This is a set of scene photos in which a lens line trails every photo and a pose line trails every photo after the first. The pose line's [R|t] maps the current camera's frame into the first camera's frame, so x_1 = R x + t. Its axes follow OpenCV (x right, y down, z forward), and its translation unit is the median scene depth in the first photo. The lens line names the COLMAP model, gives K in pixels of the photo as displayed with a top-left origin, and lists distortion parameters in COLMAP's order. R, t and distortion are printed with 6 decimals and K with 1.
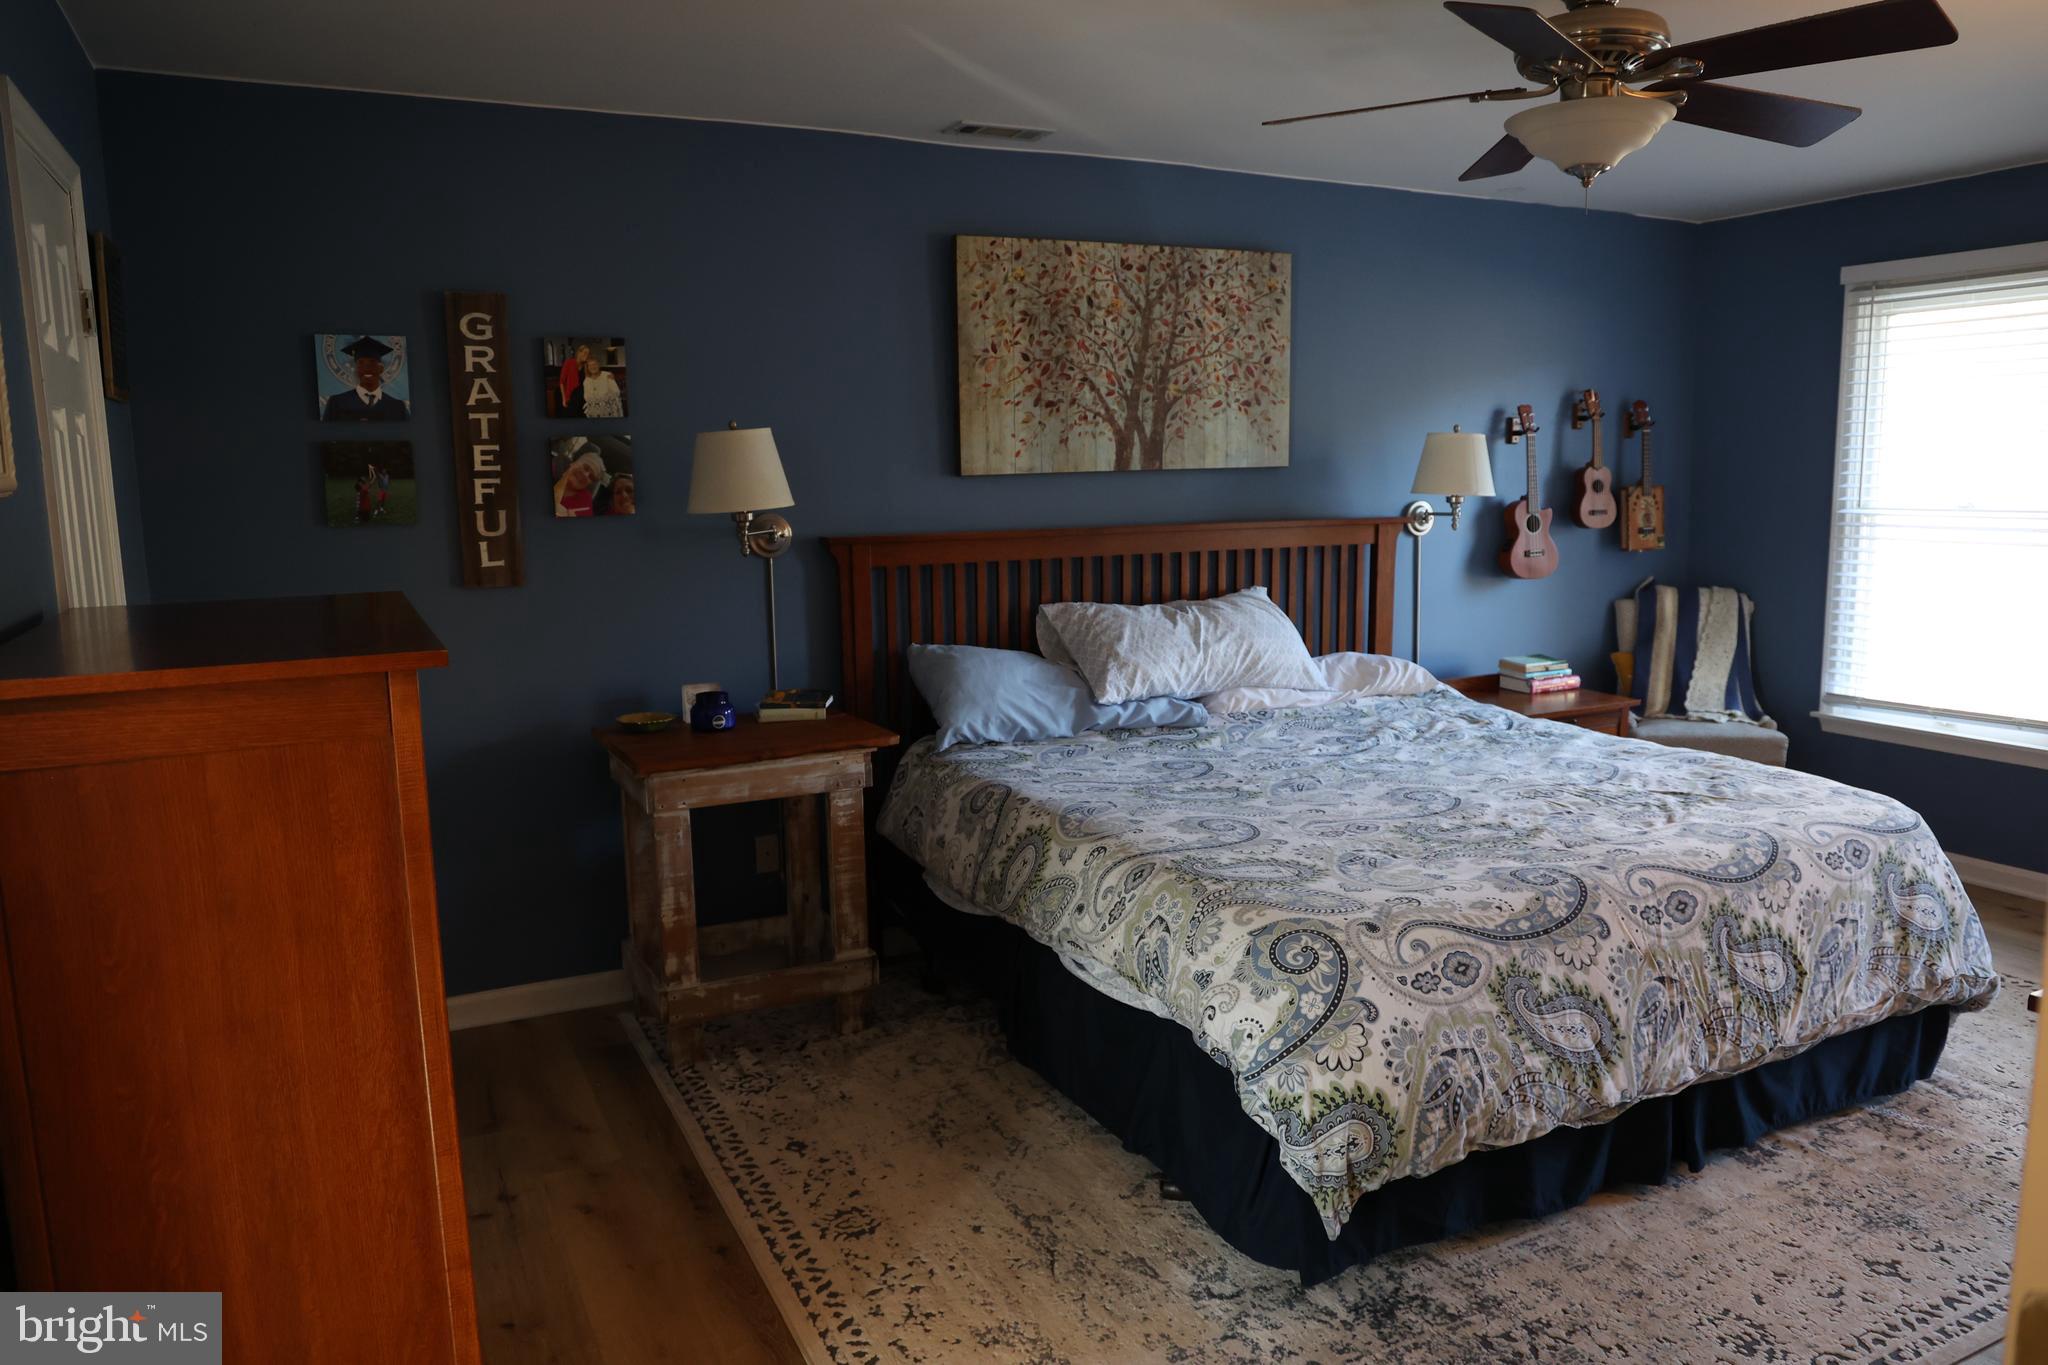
lens RADIAL K [[1438.6, 0, 1030.1], [0, 1438.6, 694.0], [0, 0, 1]] dist [-0.060474, 0.006395]
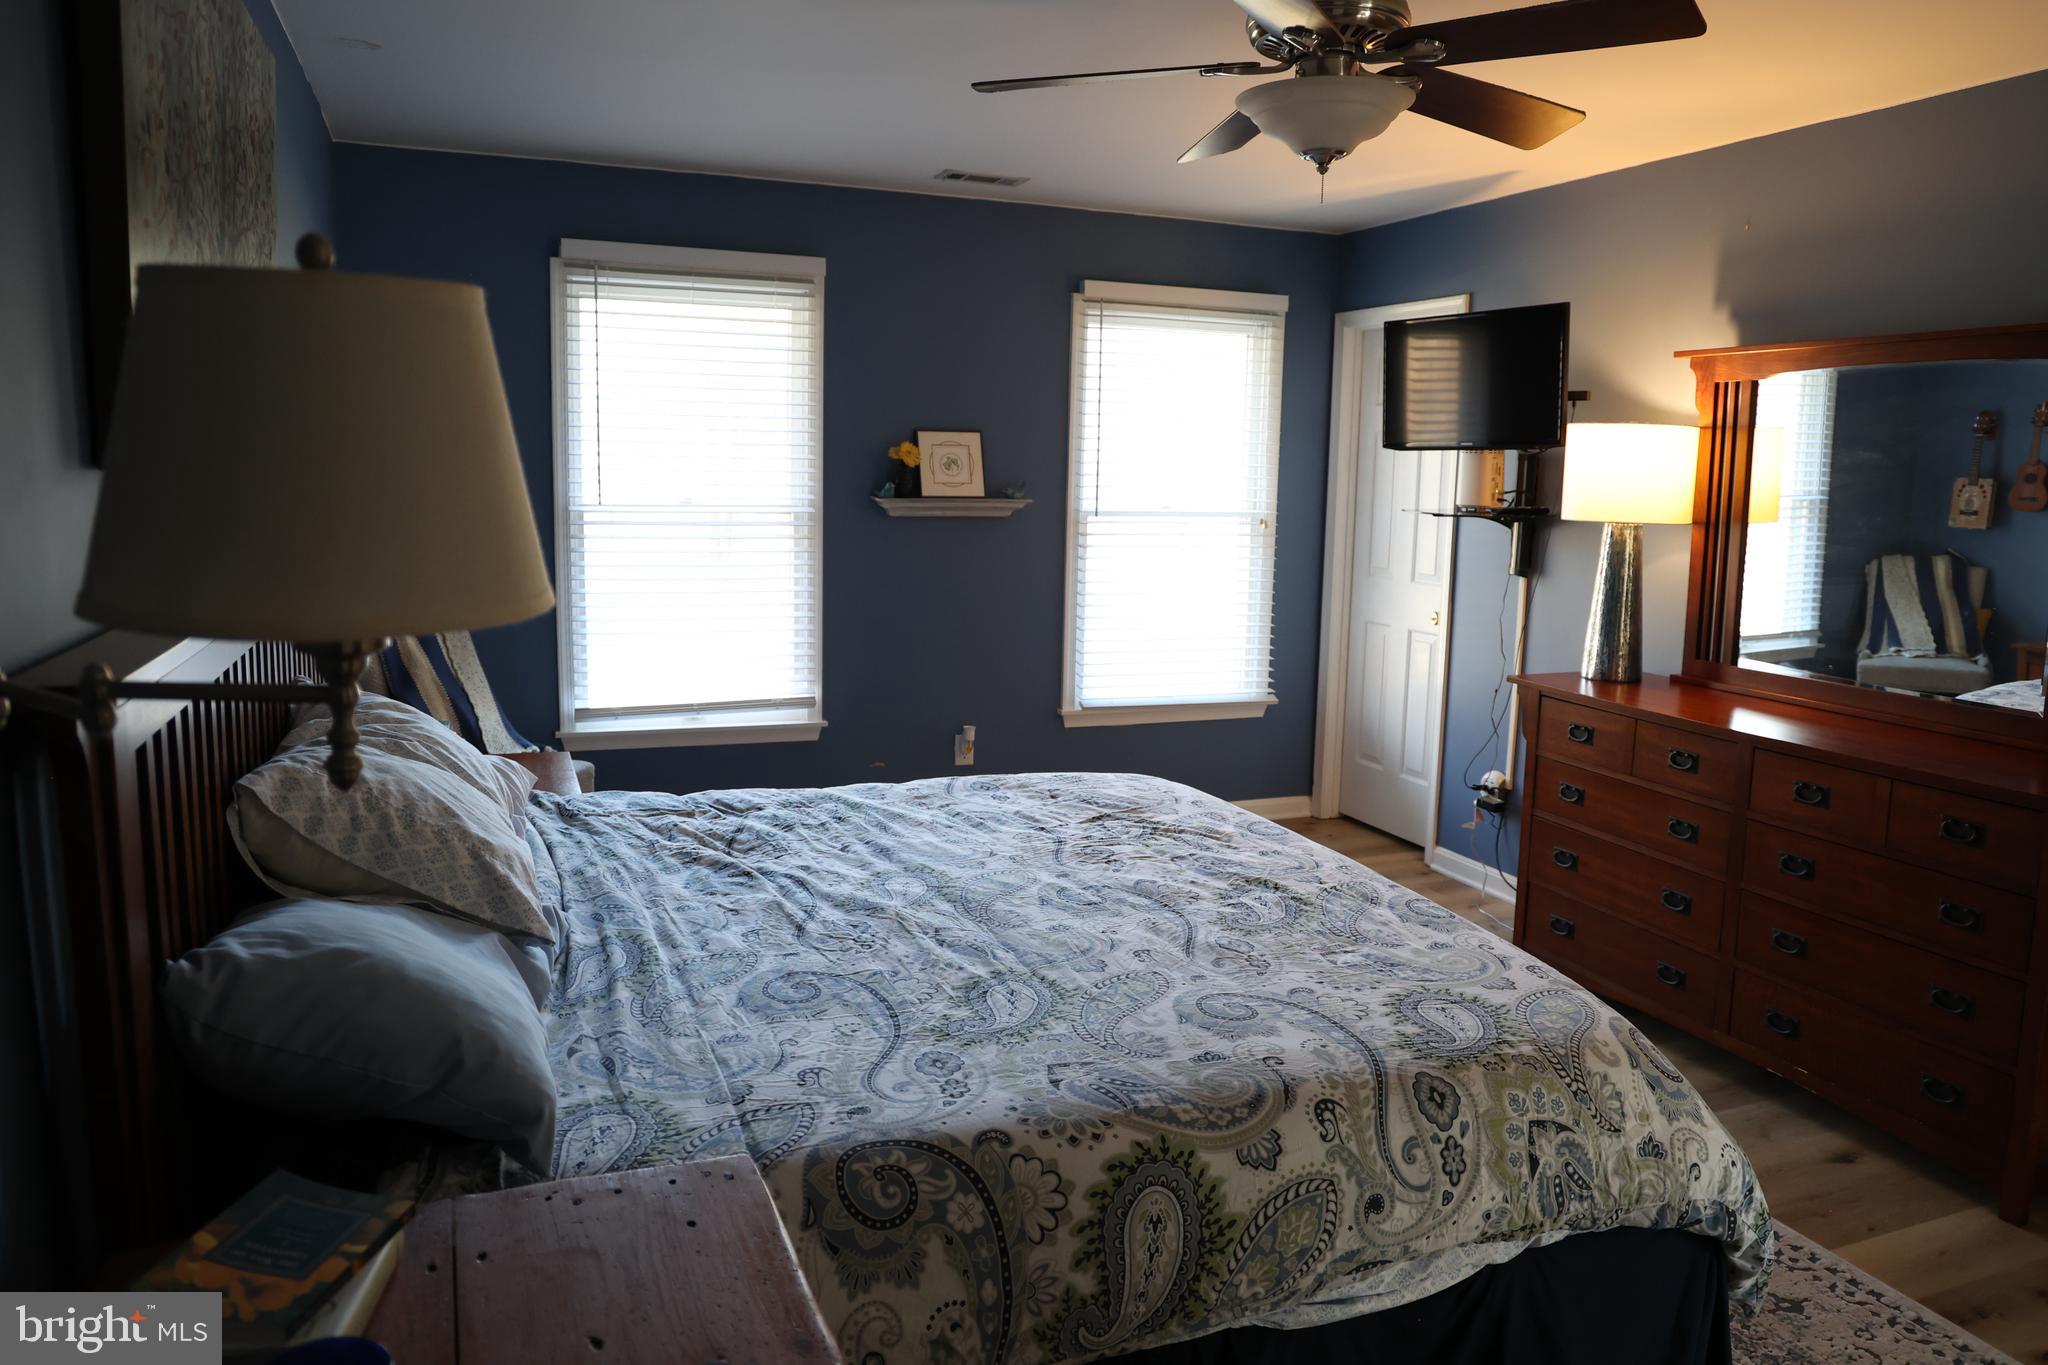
lens RADIAL K [[1438.6, 0, 1031.2], [0, 1438.6, 671.0], [0, 0, 1]] dist [-0.060474, 0.006395]
pose [[0.082458, -0.130342, 0.988034, -0.555667], [0.129981, 0.984349, 0.119008, -0.168025], [-0.988082, 0.118613, 0.098110, 1.078289]]
